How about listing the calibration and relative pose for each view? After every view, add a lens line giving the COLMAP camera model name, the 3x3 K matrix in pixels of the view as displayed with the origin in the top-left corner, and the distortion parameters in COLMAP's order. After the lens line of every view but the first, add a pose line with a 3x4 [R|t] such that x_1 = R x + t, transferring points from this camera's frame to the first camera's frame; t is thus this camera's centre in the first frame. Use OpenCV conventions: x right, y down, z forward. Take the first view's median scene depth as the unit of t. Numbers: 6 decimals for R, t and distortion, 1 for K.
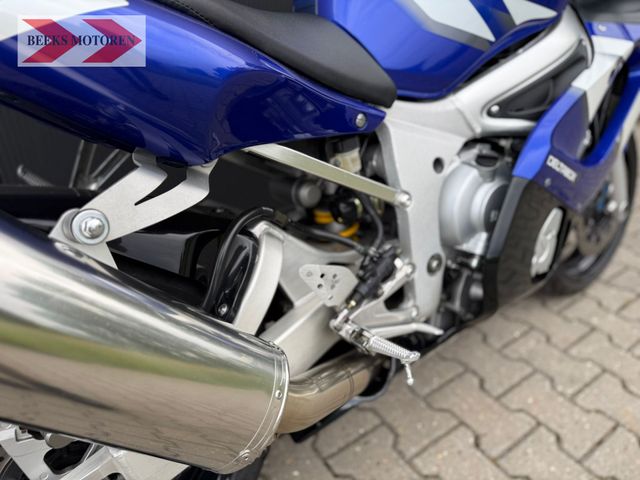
lens RADIAL K [[455.2, 0, 320.0], [0, 455.2, 240.0], [0, 0, 1]] dist [0.000666, -0.007699]
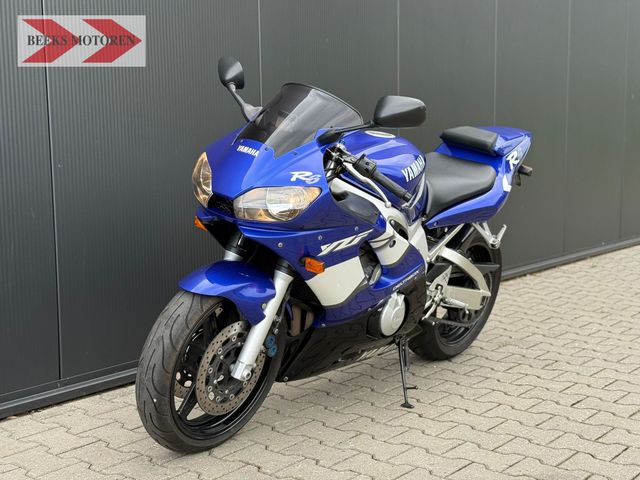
lens RADIAL K [[892.0, 0, 320.0], [0, 892.0, 240.0], [0, 0, 1]] dist [0.092401, -0.011333]
pose [[0.958814, -0.038592, 0.281399, -1.133997], [0.142074, 0.923042, -0.357504, 1.242313], [-0.245946, 0.382759, 0.890509, -2.589700]]
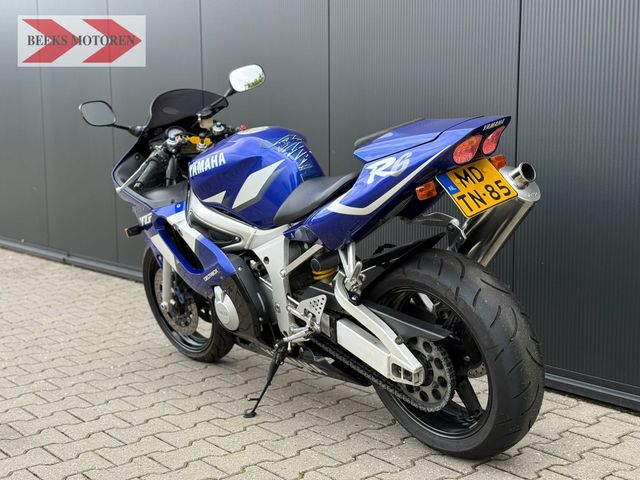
lens RADIAL K [[892.0, 0, 320.0], [0, 892.0, 240.0], [0, 0, 1]] dist [0.092401, -0.011333]
pose [[0.084674, 0.124470, -0.988604, 4.407713], [-0.470914, 0.879367, 0.070383, -0.634739], [0.878106, 0.459587, 0.133074, 0.786595]]
